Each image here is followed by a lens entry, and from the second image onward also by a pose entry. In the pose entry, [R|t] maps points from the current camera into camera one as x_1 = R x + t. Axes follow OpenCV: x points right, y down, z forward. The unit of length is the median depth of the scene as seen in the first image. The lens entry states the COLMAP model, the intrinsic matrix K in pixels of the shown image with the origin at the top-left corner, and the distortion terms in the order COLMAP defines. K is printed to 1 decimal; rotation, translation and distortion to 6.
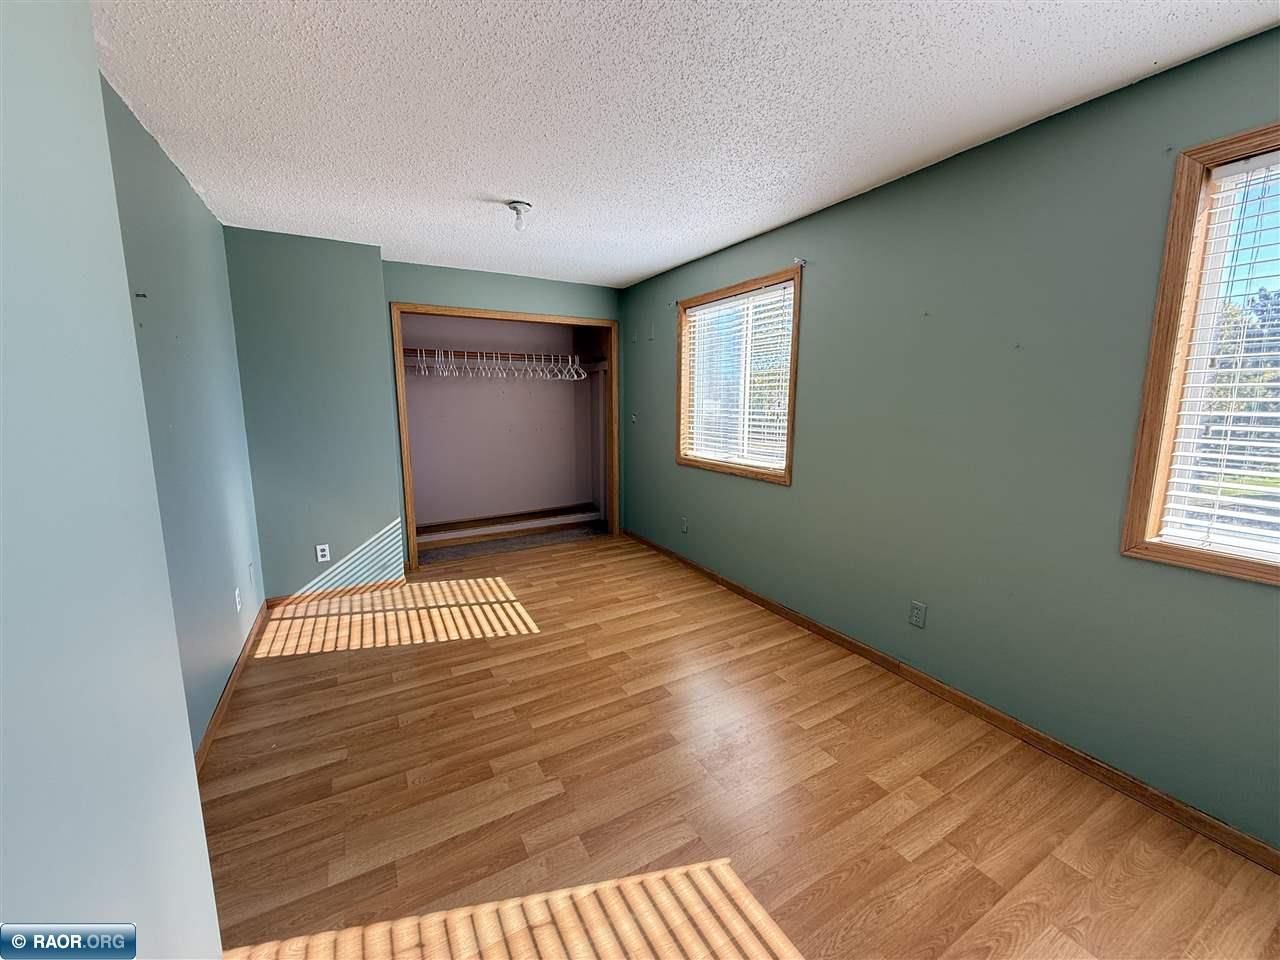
lens RADIAL K [[510.3, 0, 642.6], [0, 510.3, 478.1], [0, 0, 1]] dist [0.001590, 0.000067]
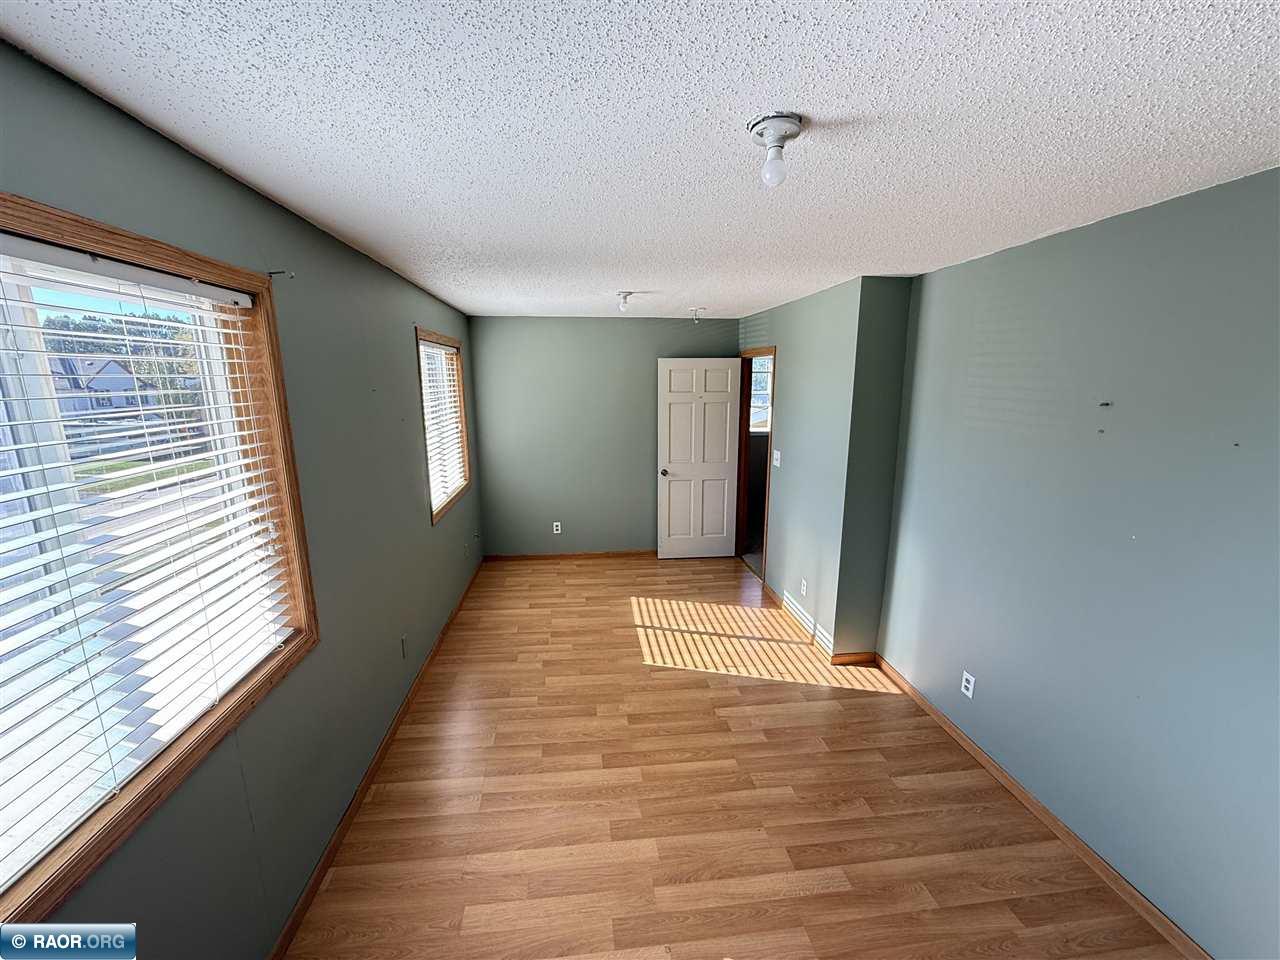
lens RADIAL K [[510.3, 0, 634.7], [0, 510.3, 478.8], [0, 0, 1]] dist [0.001590, 0.000067]
pose [[-0.922380, -0.076301, 0.378673, -0.456583], [0.057408, 0.942334, 0.329713, -0.574084], [-0.381994, 0.325859, -0.864810, 2.177178]]
